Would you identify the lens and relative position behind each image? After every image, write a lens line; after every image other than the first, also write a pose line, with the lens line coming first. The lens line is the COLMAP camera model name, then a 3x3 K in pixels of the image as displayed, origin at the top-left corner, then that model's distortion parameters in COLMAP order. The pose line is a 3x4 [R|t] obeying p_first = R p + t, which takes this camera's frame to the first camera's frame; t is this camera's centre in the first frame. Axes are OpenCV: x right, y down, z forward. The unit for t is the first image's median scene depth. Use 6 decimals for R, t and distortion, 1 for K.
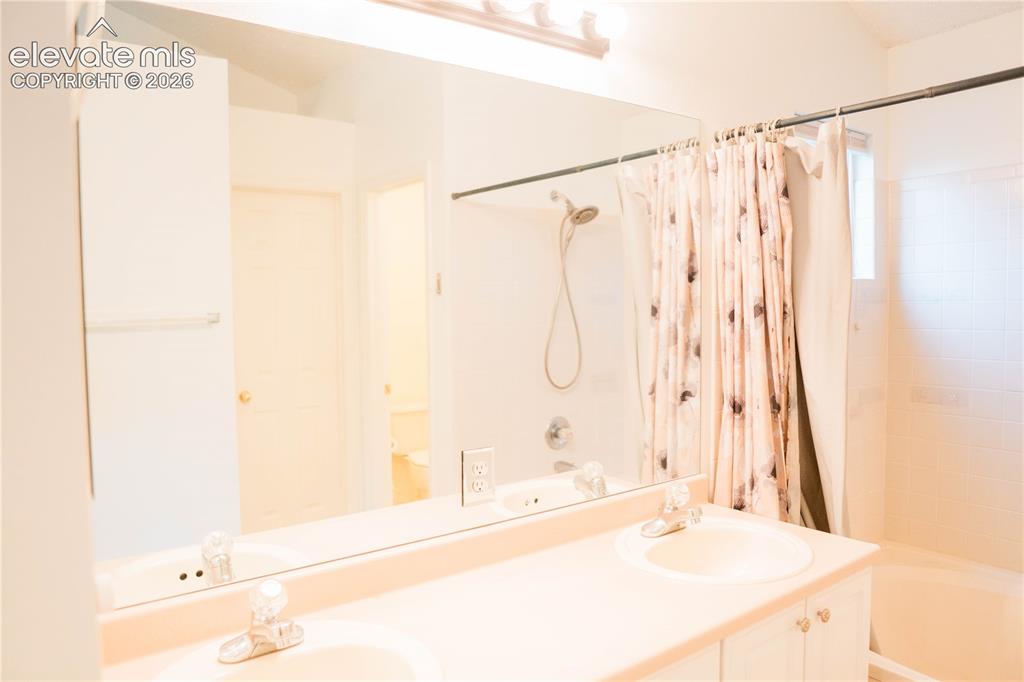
lens RADIAL K [[714.8, 0, 508.2], [0, 714.8, 342.0], [0, 0, 1]] dist [-0.109555, 0.066568]
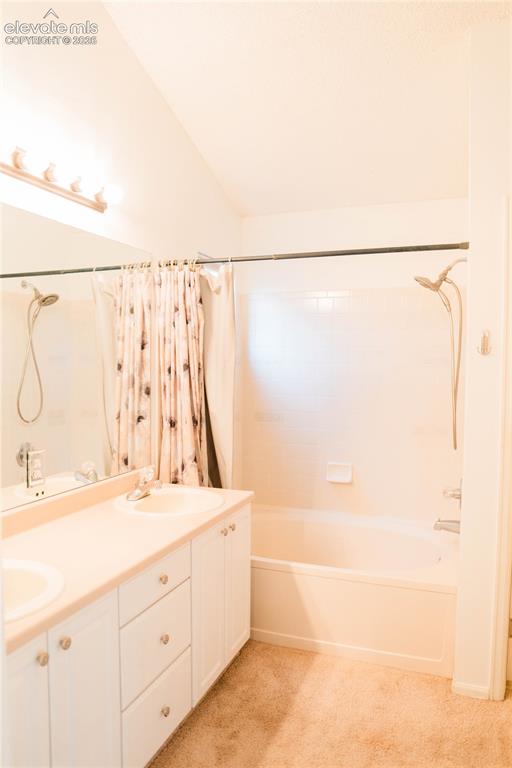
lens RADIAL K [[536.1, 0, 256.0], [0, 536.1, 384.0], [0, 0, 1]] dist [-0.109555, 0.066568]
pose [[0.843006, -0.002916, 0.537896, -0.200518], [0.011578, 0.999852, -0.012725, 0.015261], [-0.537780, 0.016956, 0.842915, -0.198760]]
